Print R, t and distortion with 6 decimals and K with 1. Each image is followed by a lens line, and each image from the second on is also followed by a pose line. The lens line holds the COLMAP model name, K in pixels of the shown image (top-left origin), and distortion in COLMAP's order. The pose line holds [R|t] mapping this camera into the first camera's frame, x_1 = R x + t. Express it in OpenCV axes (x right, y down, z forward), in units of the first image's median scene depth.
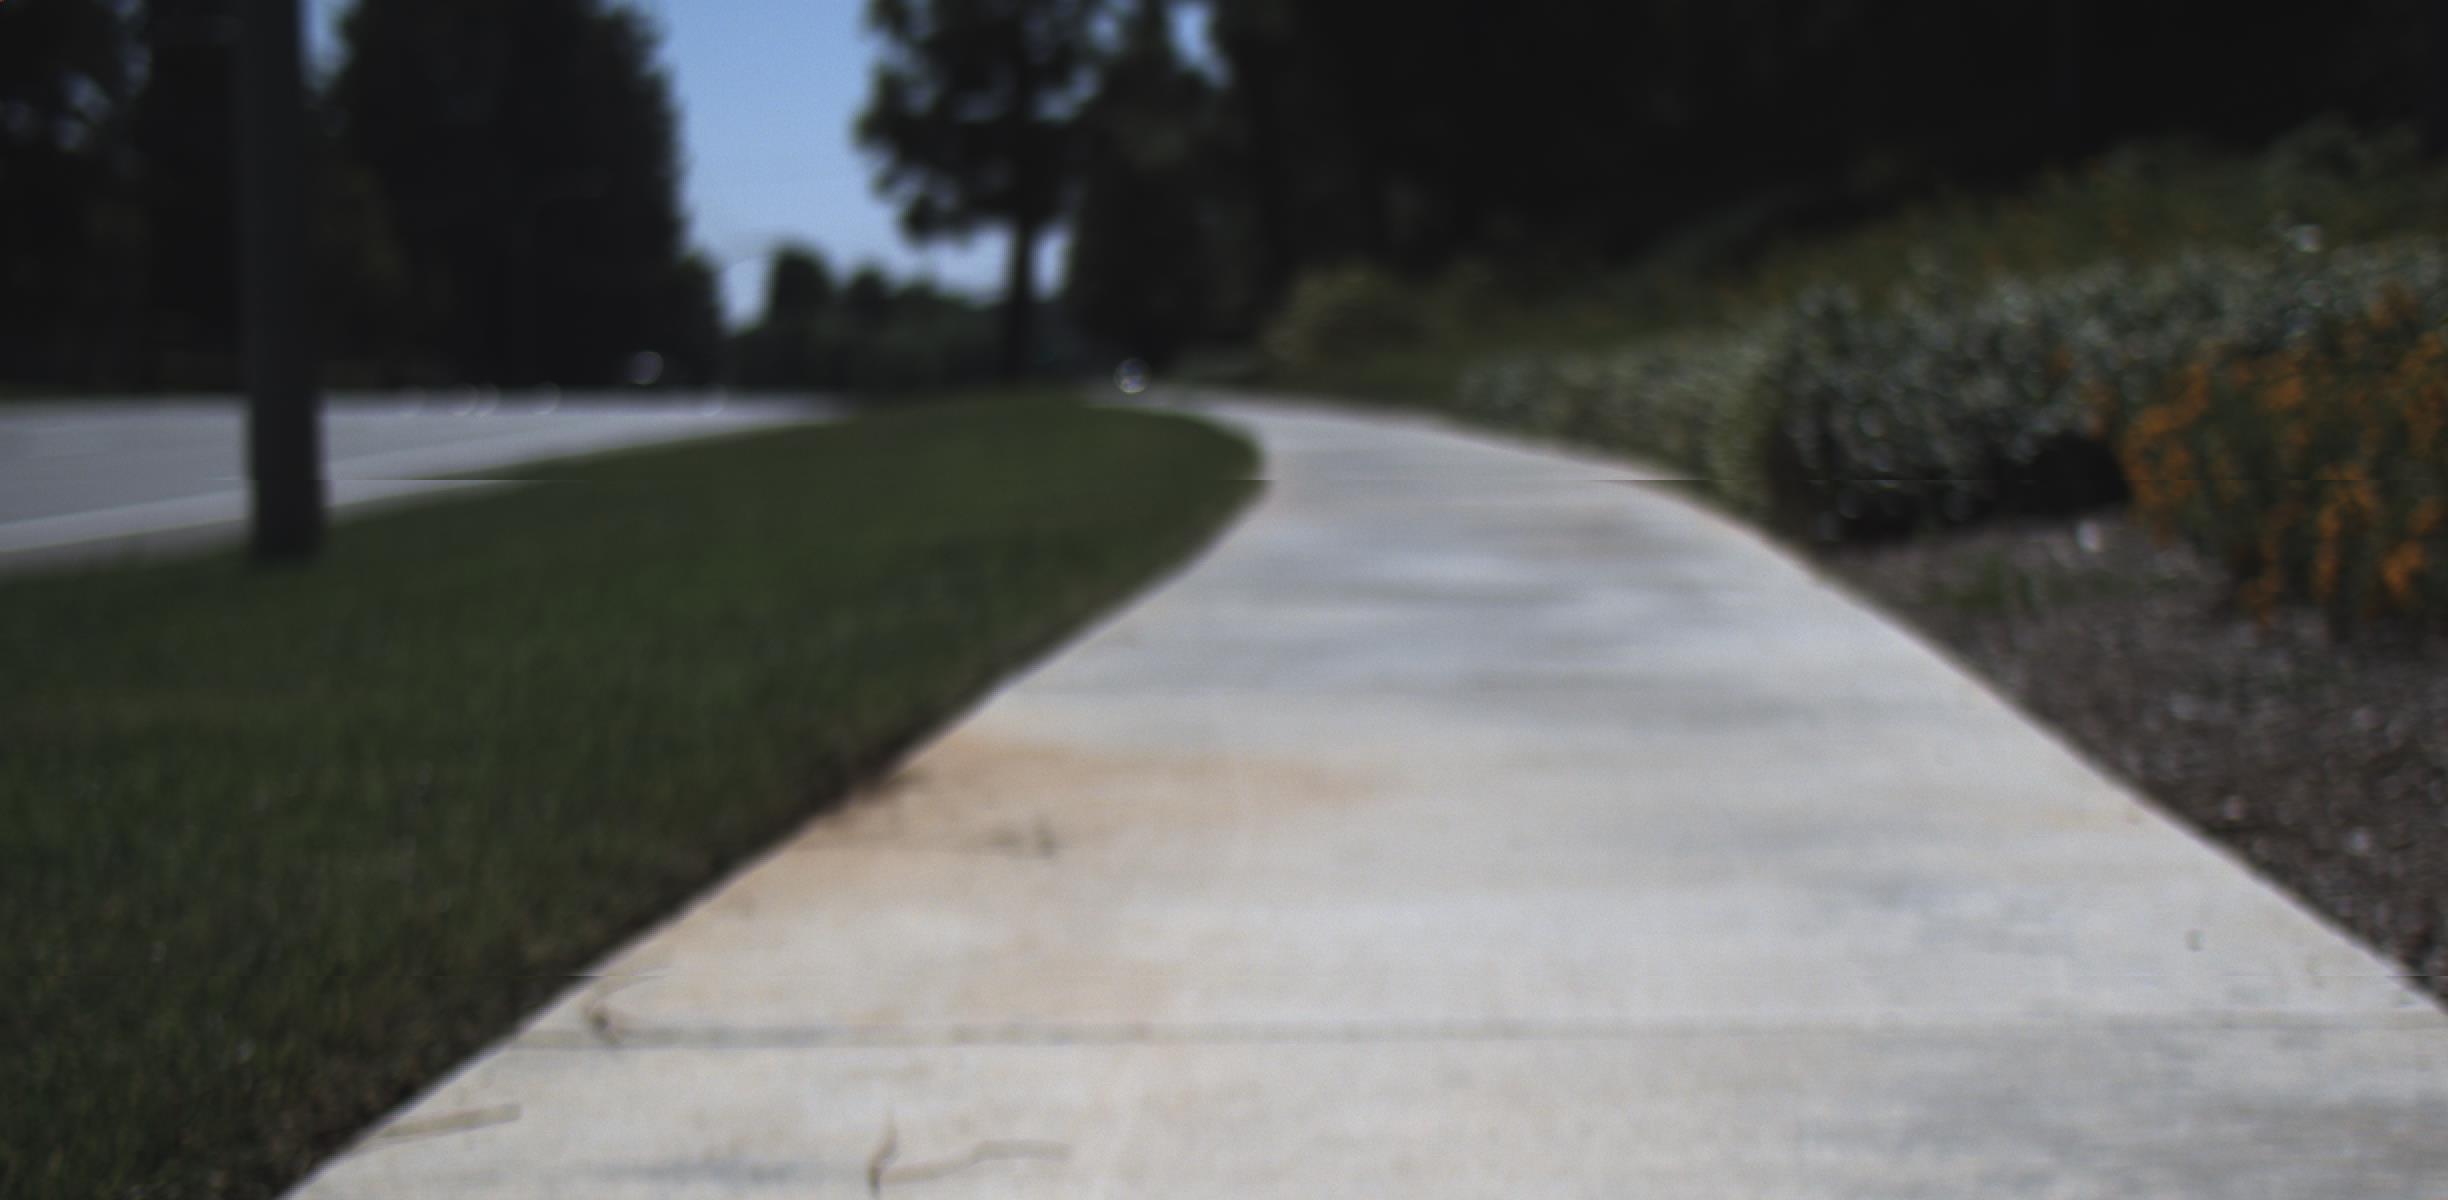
lens RADIAL K [[4798.3, 0, 1232.1], [0, 4798.3, 594.0], [0, 0, 1]] dist [0.043861, 0.000000]
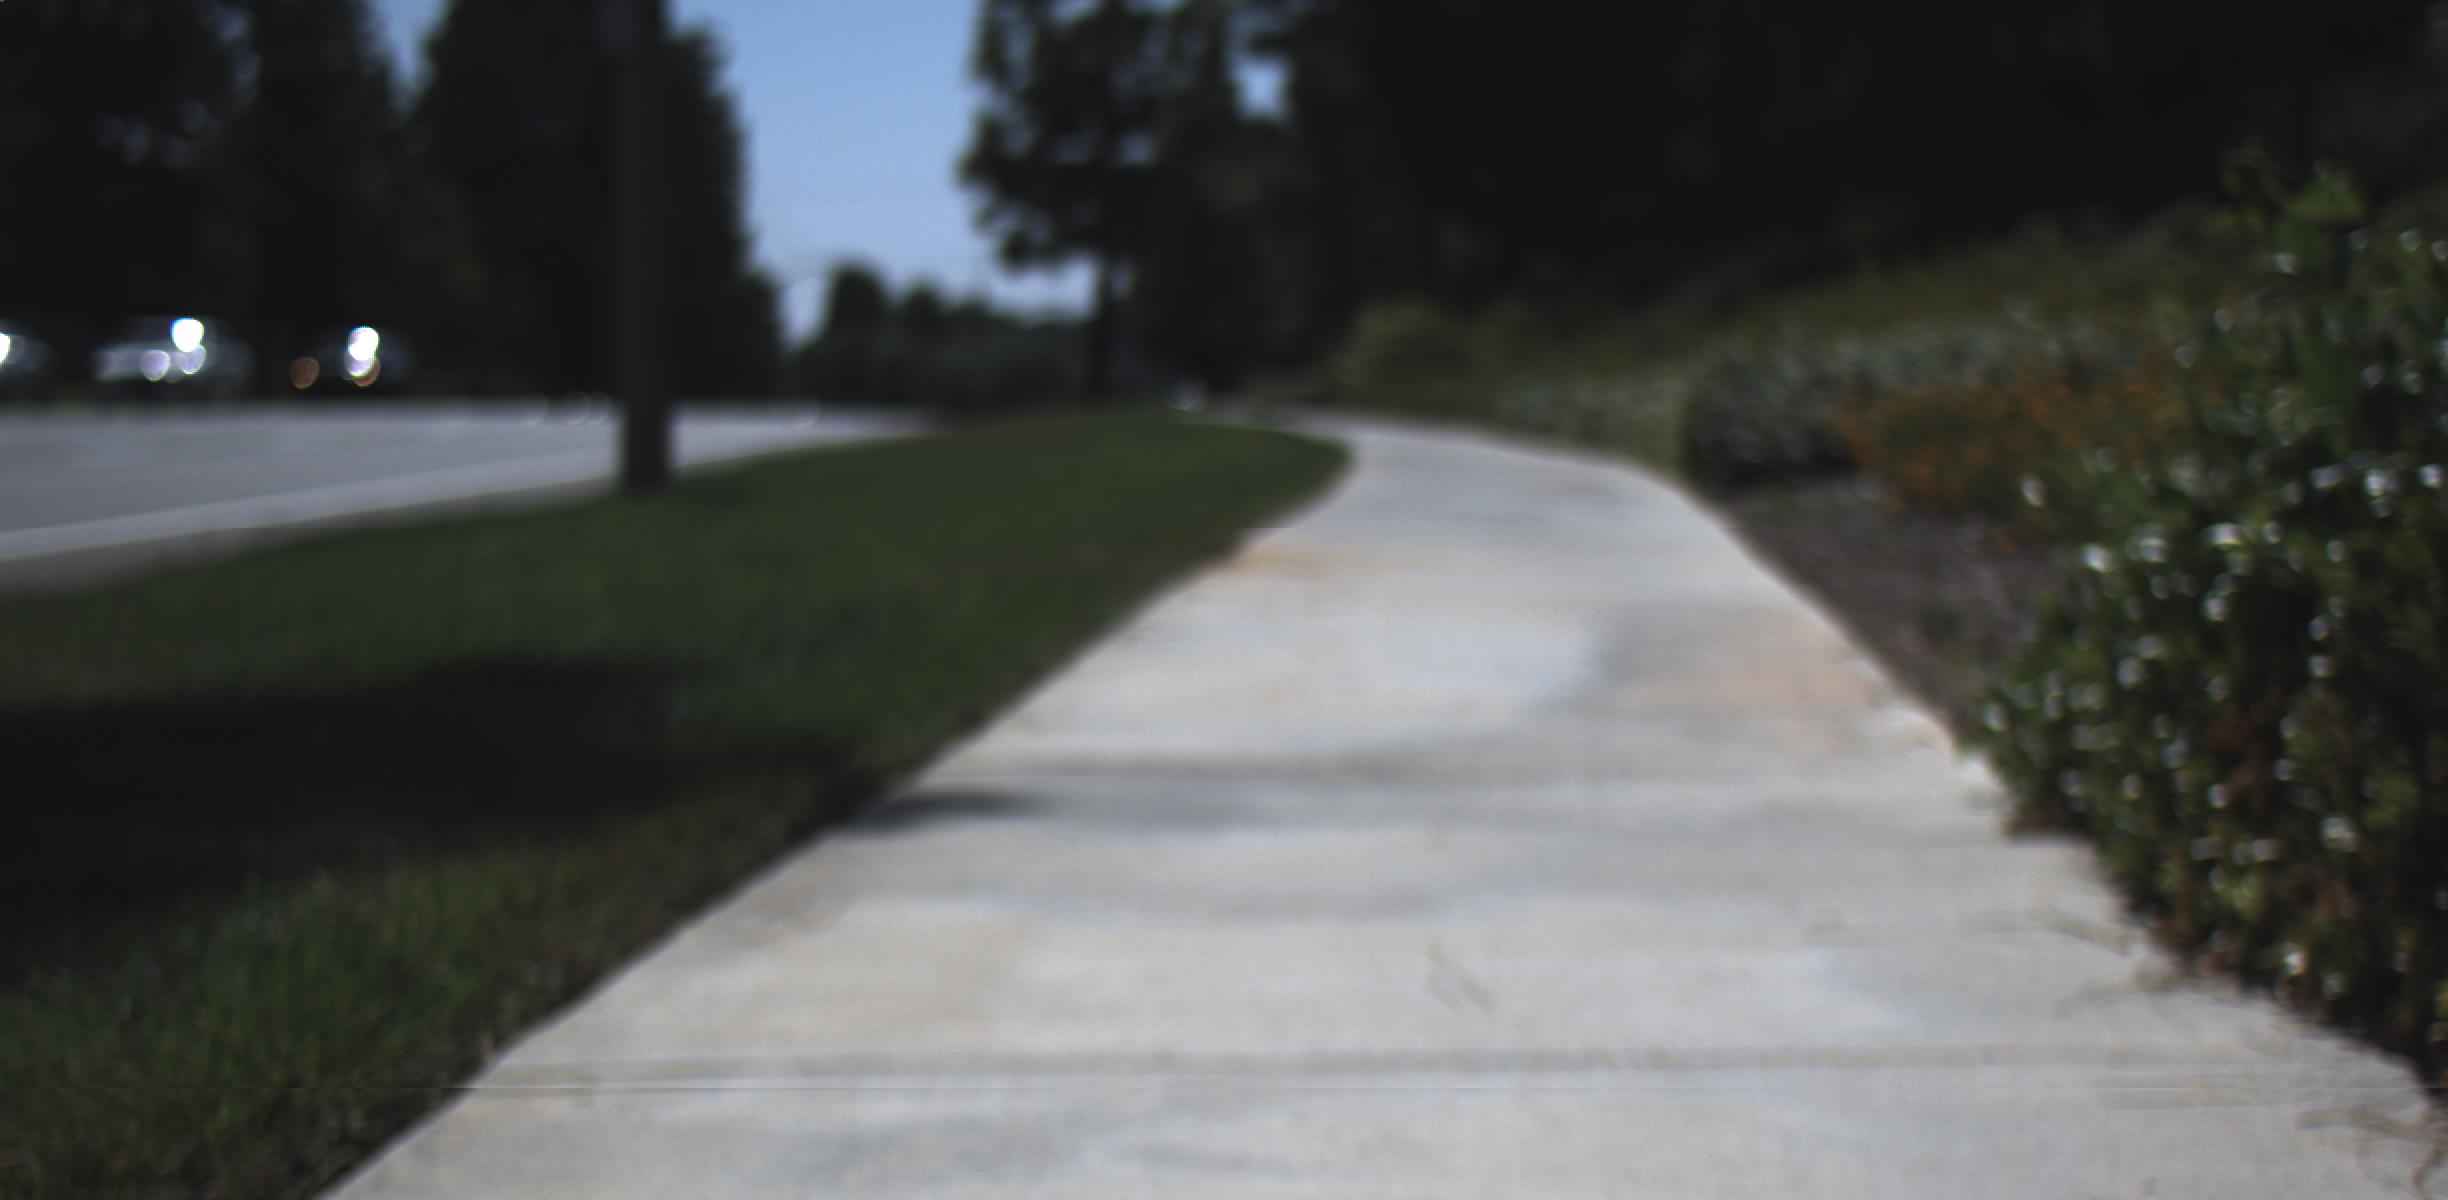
lens RADIAL K [[4949.9, 0, 1223.6], [0, 4949.9, 593.7], [0, 0, 1]] dist [0.017093, 0.000000]
pose [[0.999861, 0.013799, -0.009321, -0.005949], [-0.013852, 0.999888, -0.005685, 0.007173], [0.009242, 0.005813, 0.999940, -0.150242]]
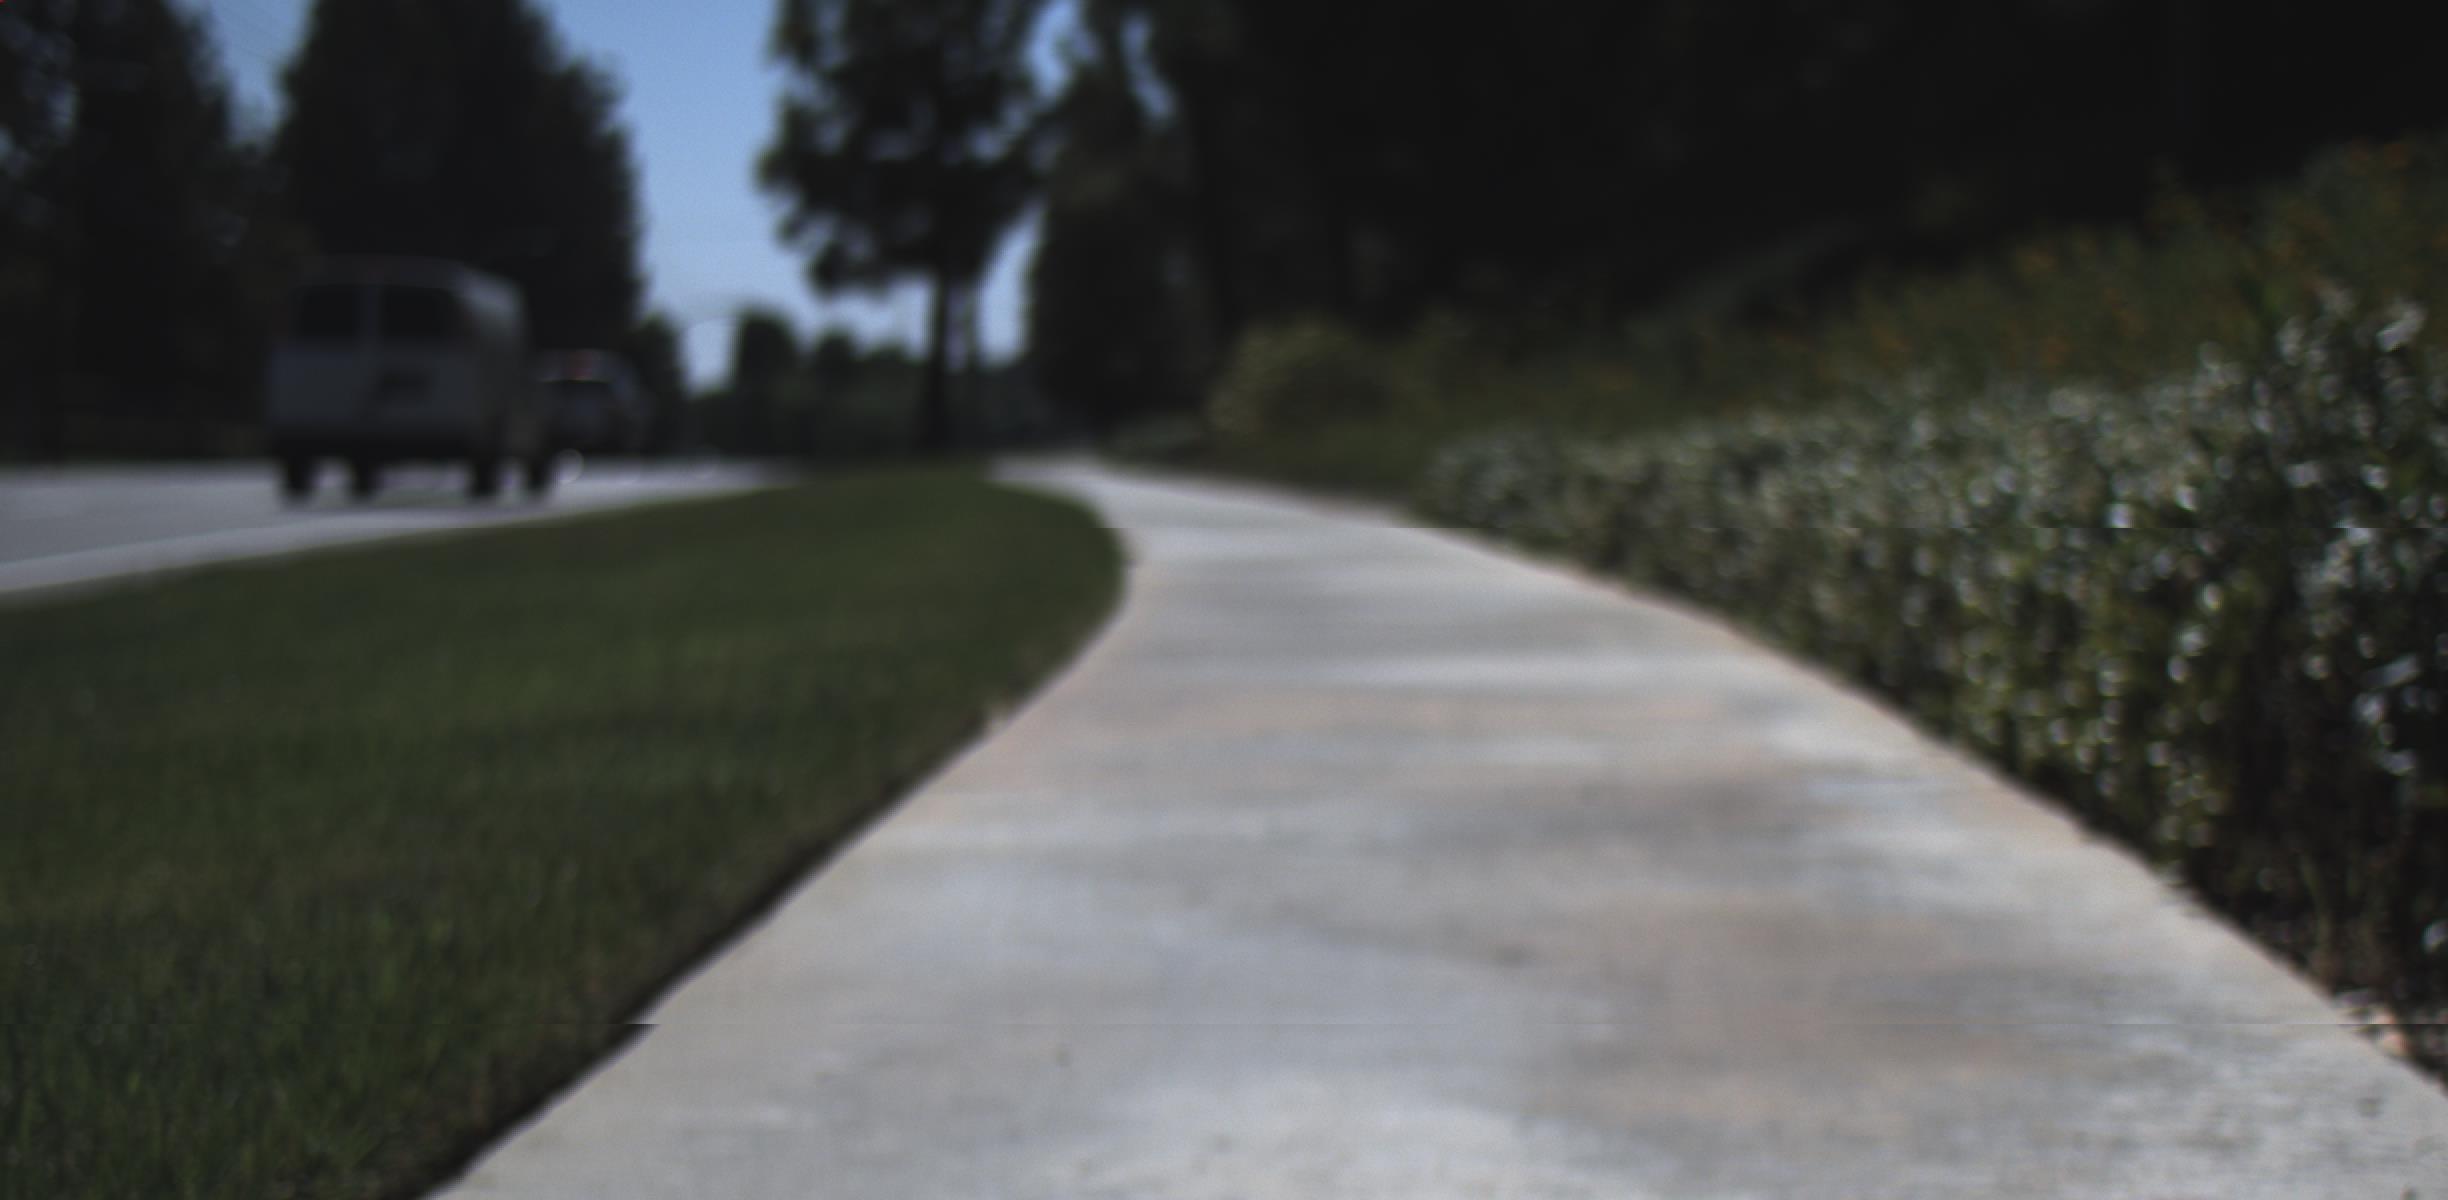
lens RADIAL K [[4644.5, 0, 1221.1], [0, 4644.5, 596.0], [0, 0, 1]] dist [0.055070, 0.000000]
pose [[0.999998, 0.000995, 0.001614, 0.007070], [-0.000976, 0.999935, -0.011332, -0.008364], [-0.001625, 0.011330, 0.999934, 0.147372]]
